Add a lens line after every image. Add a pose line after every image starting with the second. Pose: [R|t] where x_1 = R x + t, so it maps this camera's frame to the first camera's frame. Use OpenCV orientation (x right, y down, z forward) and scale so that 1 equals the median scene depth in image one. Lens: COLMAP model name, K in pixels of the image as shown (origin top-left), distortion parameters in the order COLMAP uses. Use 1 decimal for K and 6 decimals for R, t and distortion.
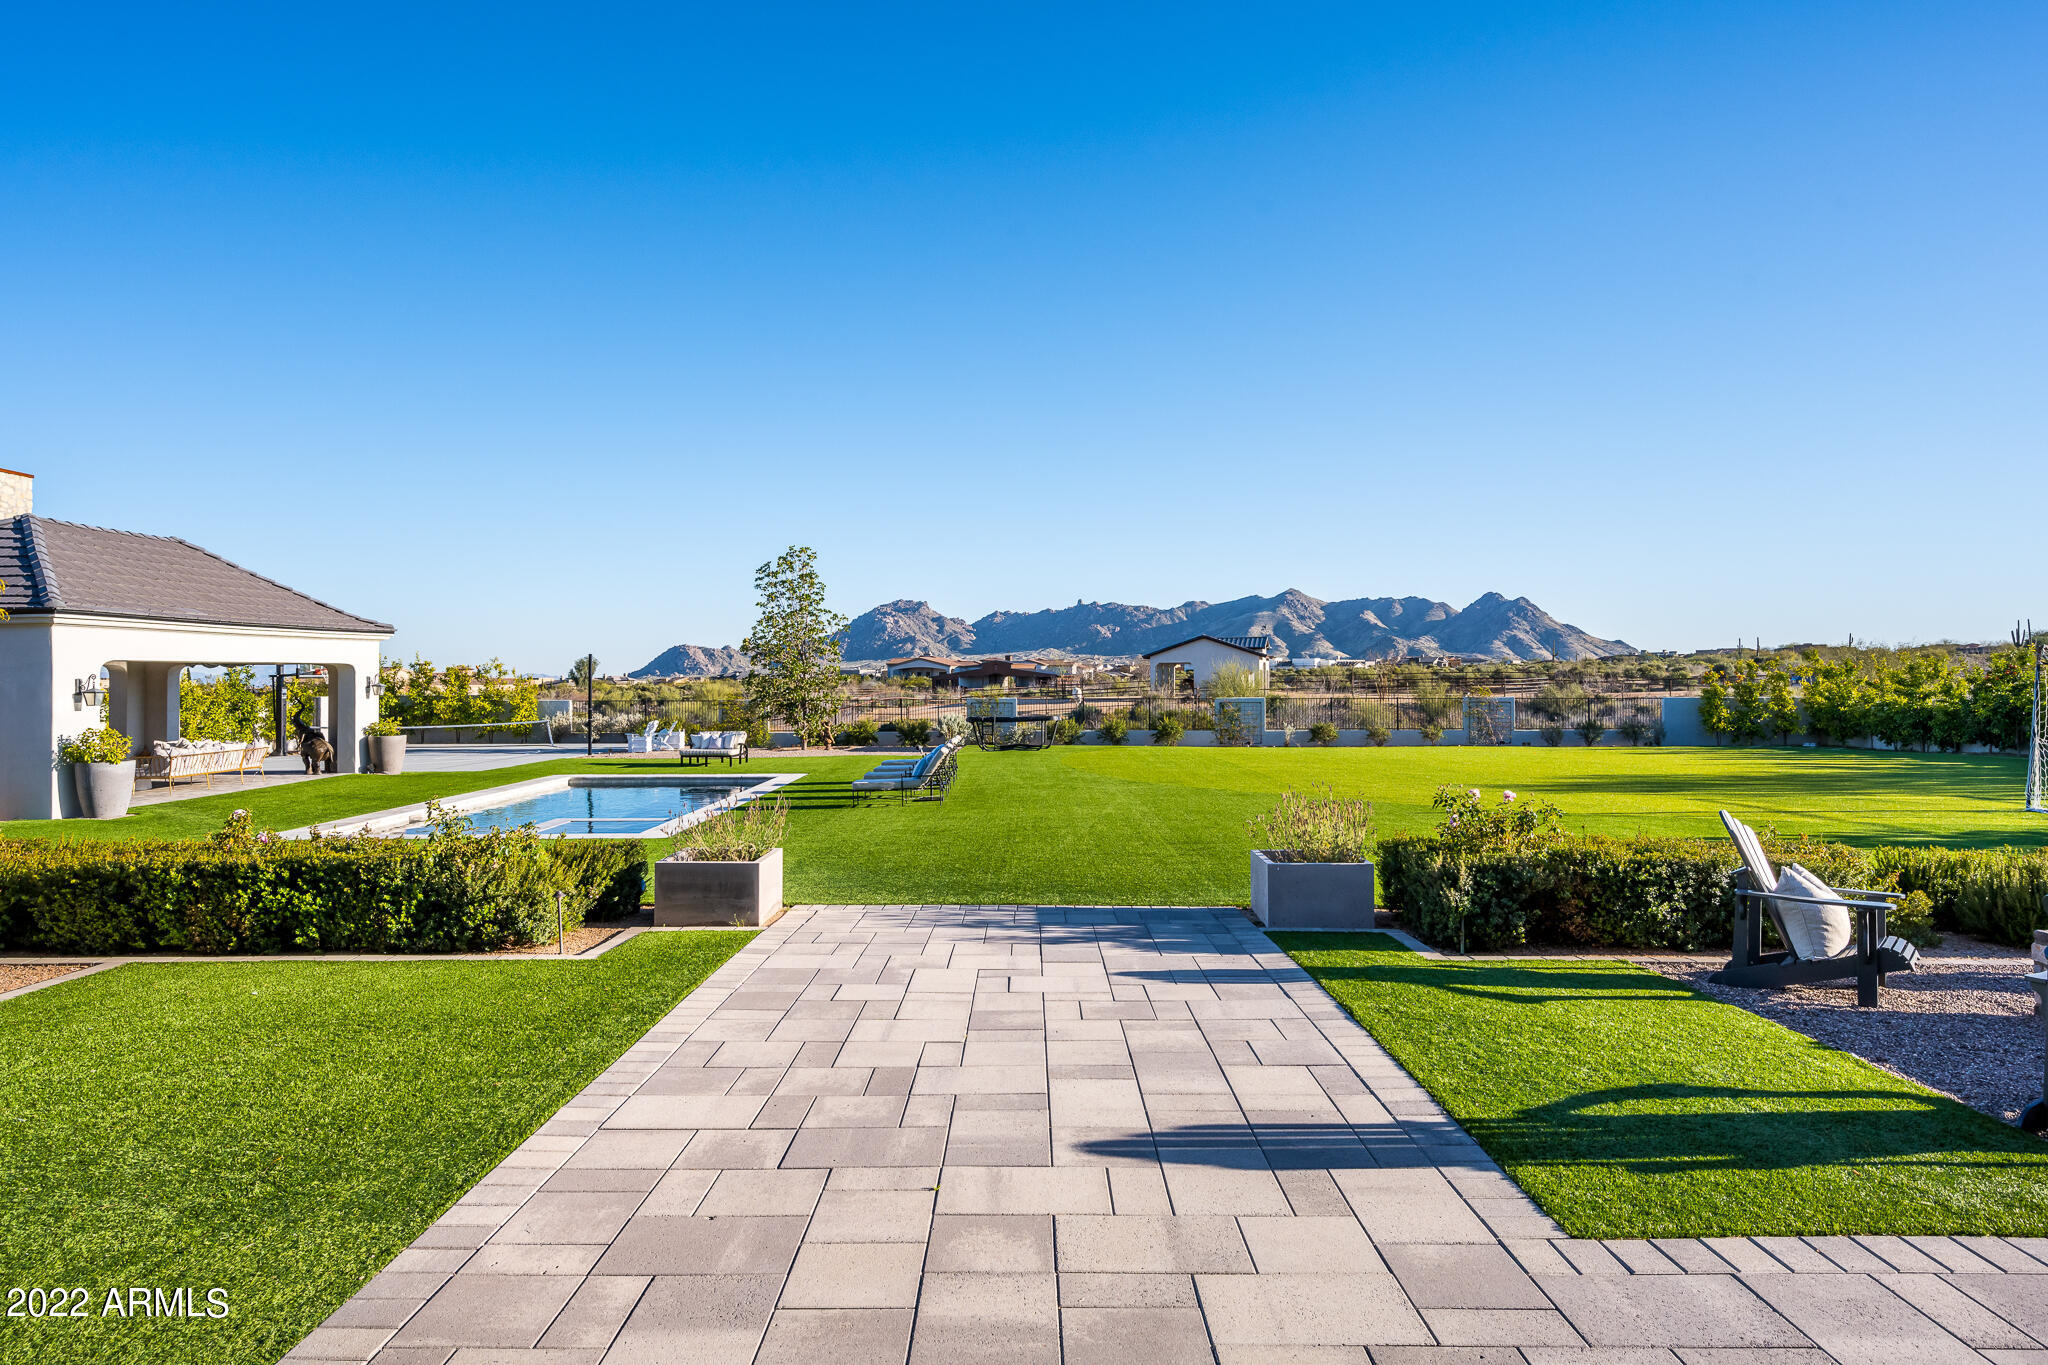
lens RADIAL K [[1181.4, 0, 1044.1], [0, 1181.4, 695.7], [0, 0, 1]] dist [-0.002927, 0.001577]
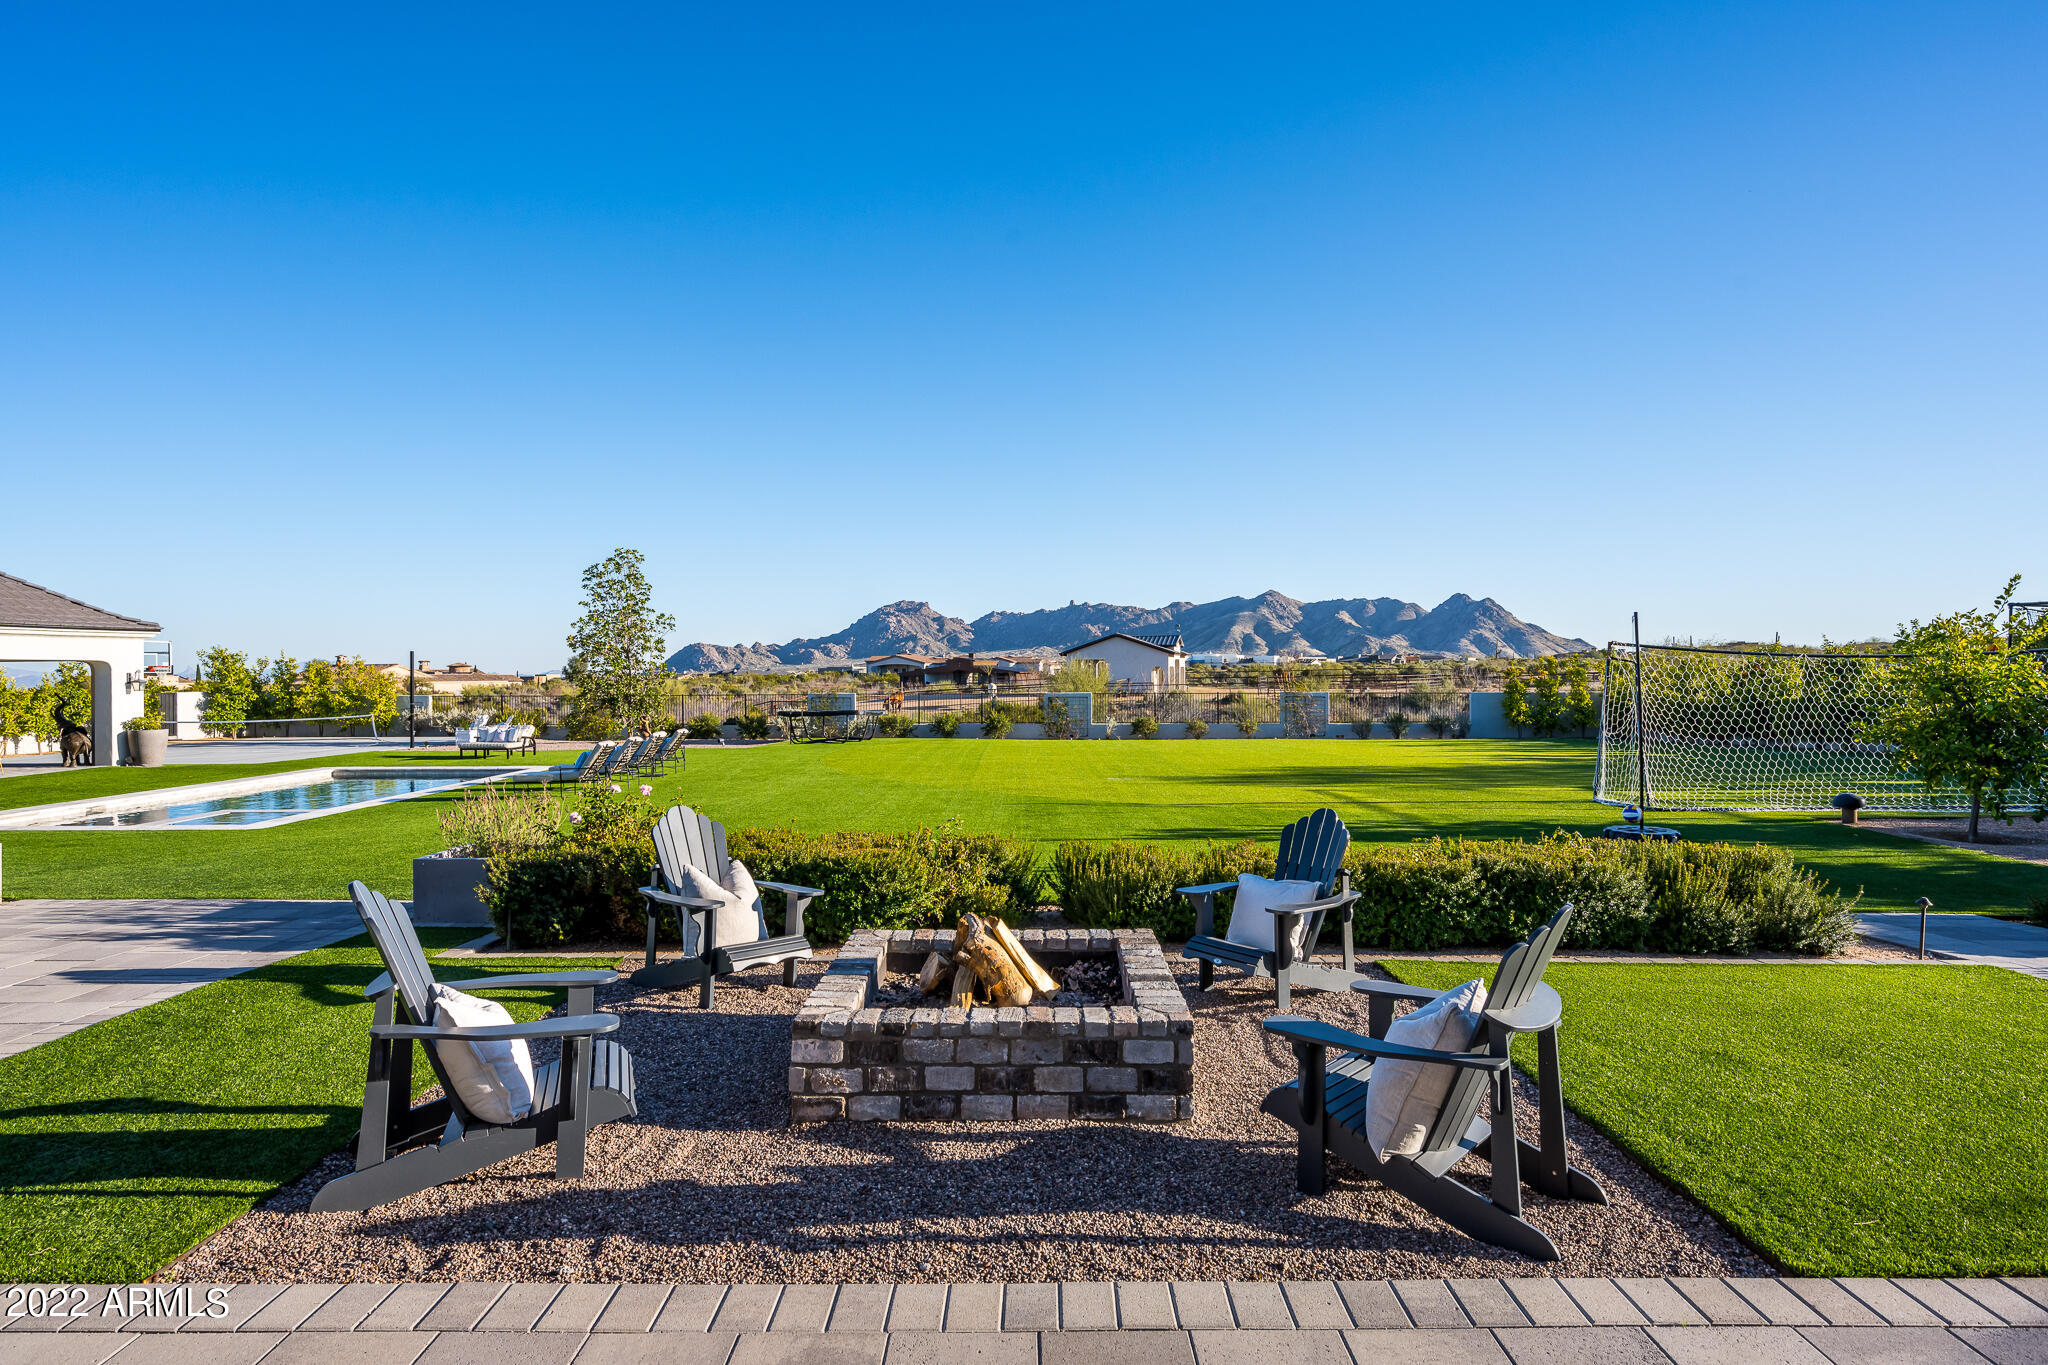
lens RADIAL K [[1102.6, 0, 1040.5], [0, 1102.6, 741.6], [0, 0, 1]] dist [0.001018, -0.001291]
pose [[1.000000, -0.000532, 0.000654, 0.143815], [0.000501, 0.998941, 0.046009, -0.000046], [-0.000678, -0.046009, 0.998941, 0.015403]]
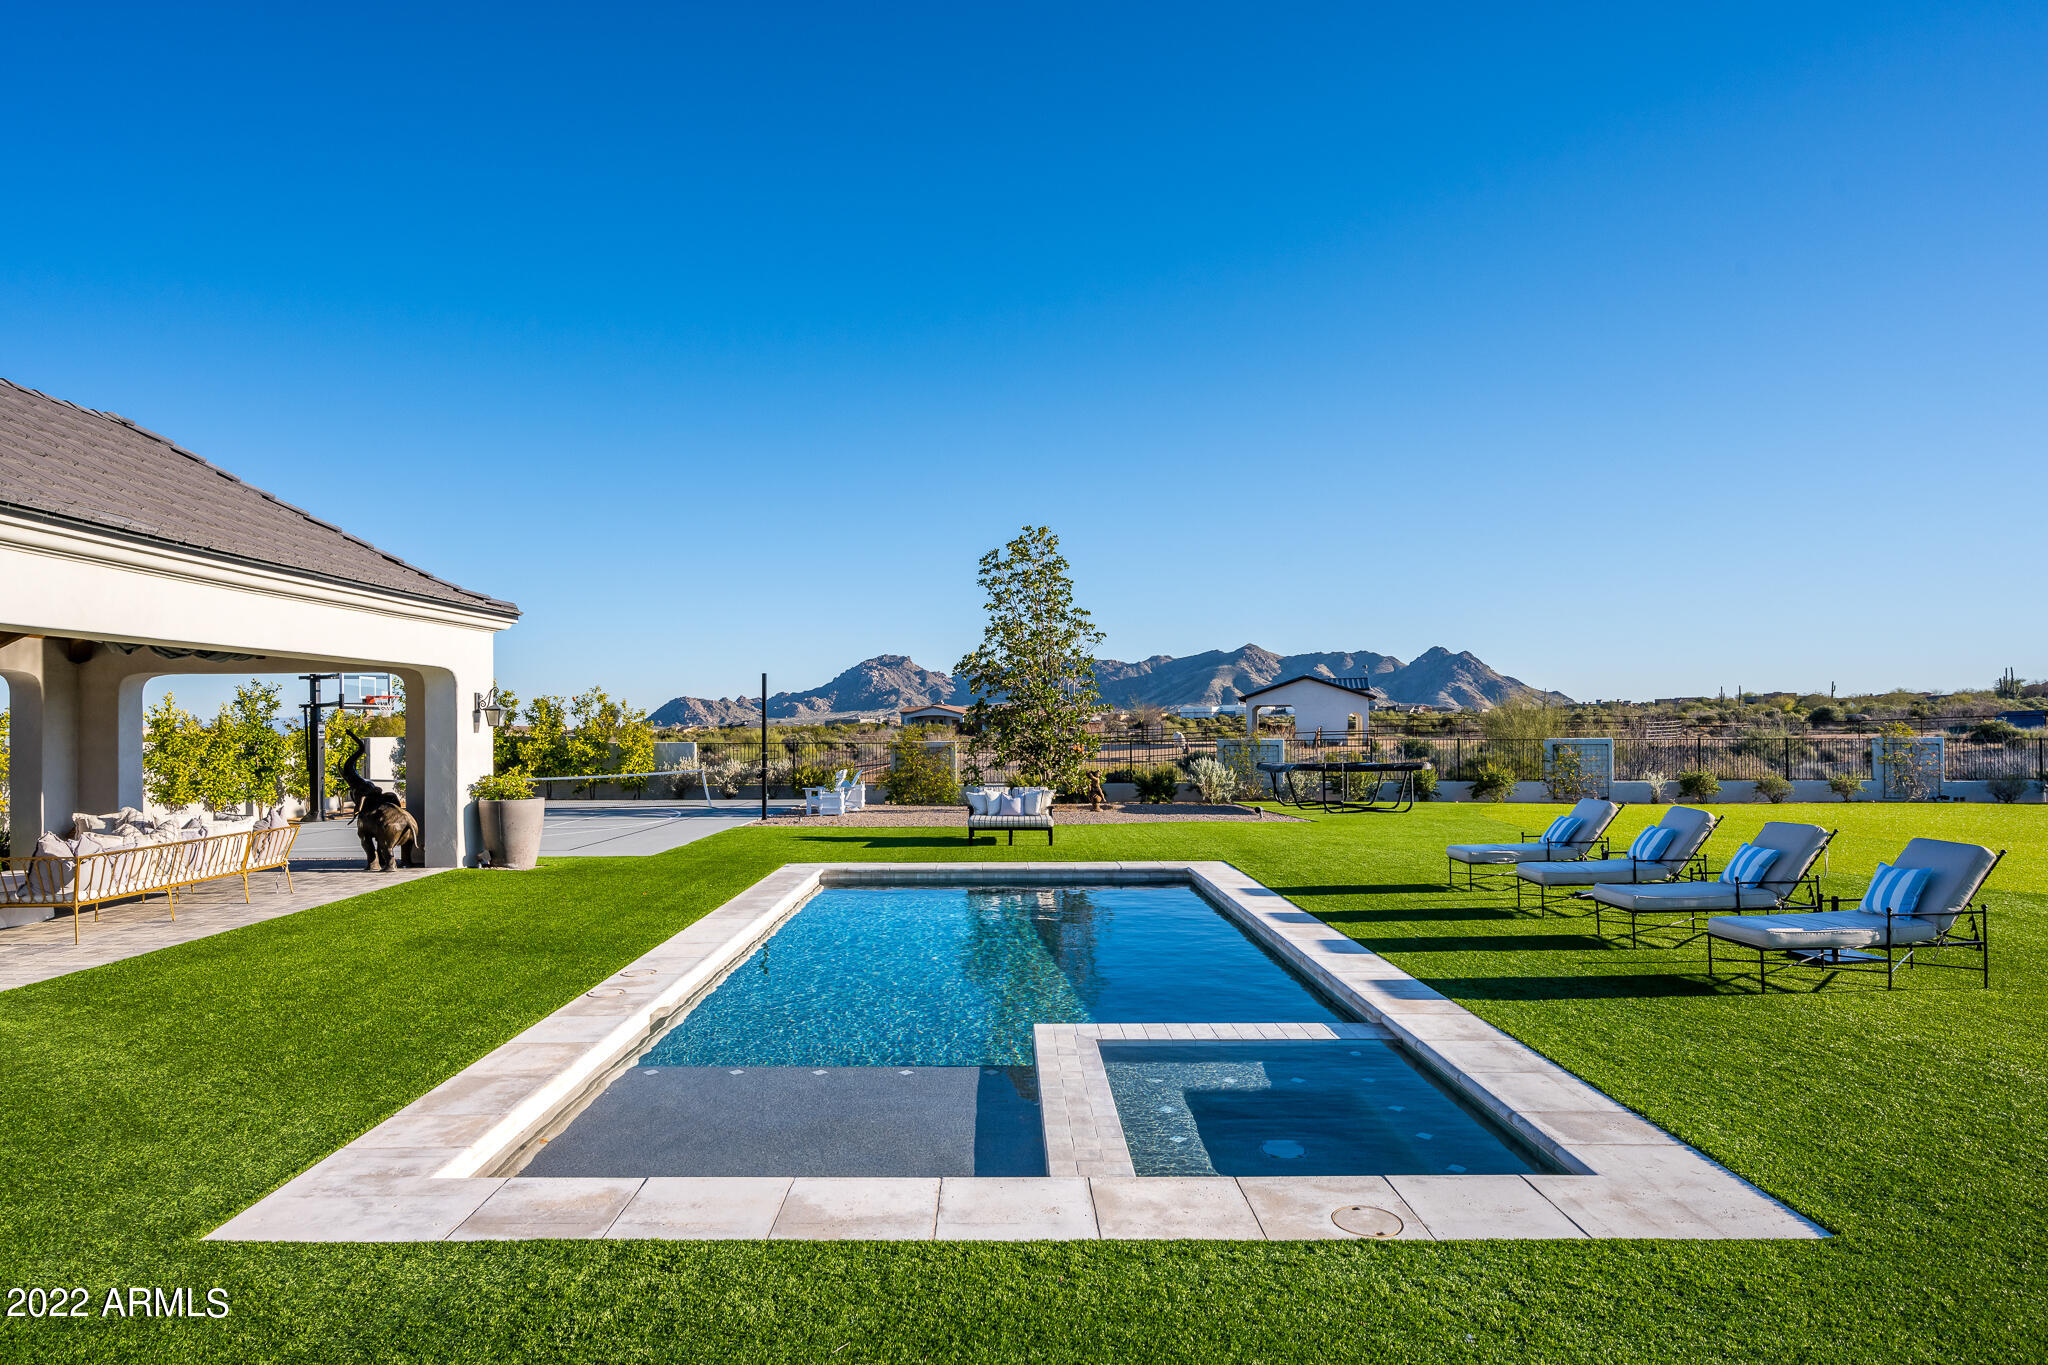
lens RADIAL K [[1102.6, 0, 1006.3], [0, 1102.6, 740.9], [0, 0, 1]] dist [0.001018, -0.001291]
pose [[0.999948, -0.001355, -0.010131, -0.196589], [0.001326, 0.999995, -0.002914, 0.005219], [0.010135, 0.002901, 0.999944, 0.298101]]
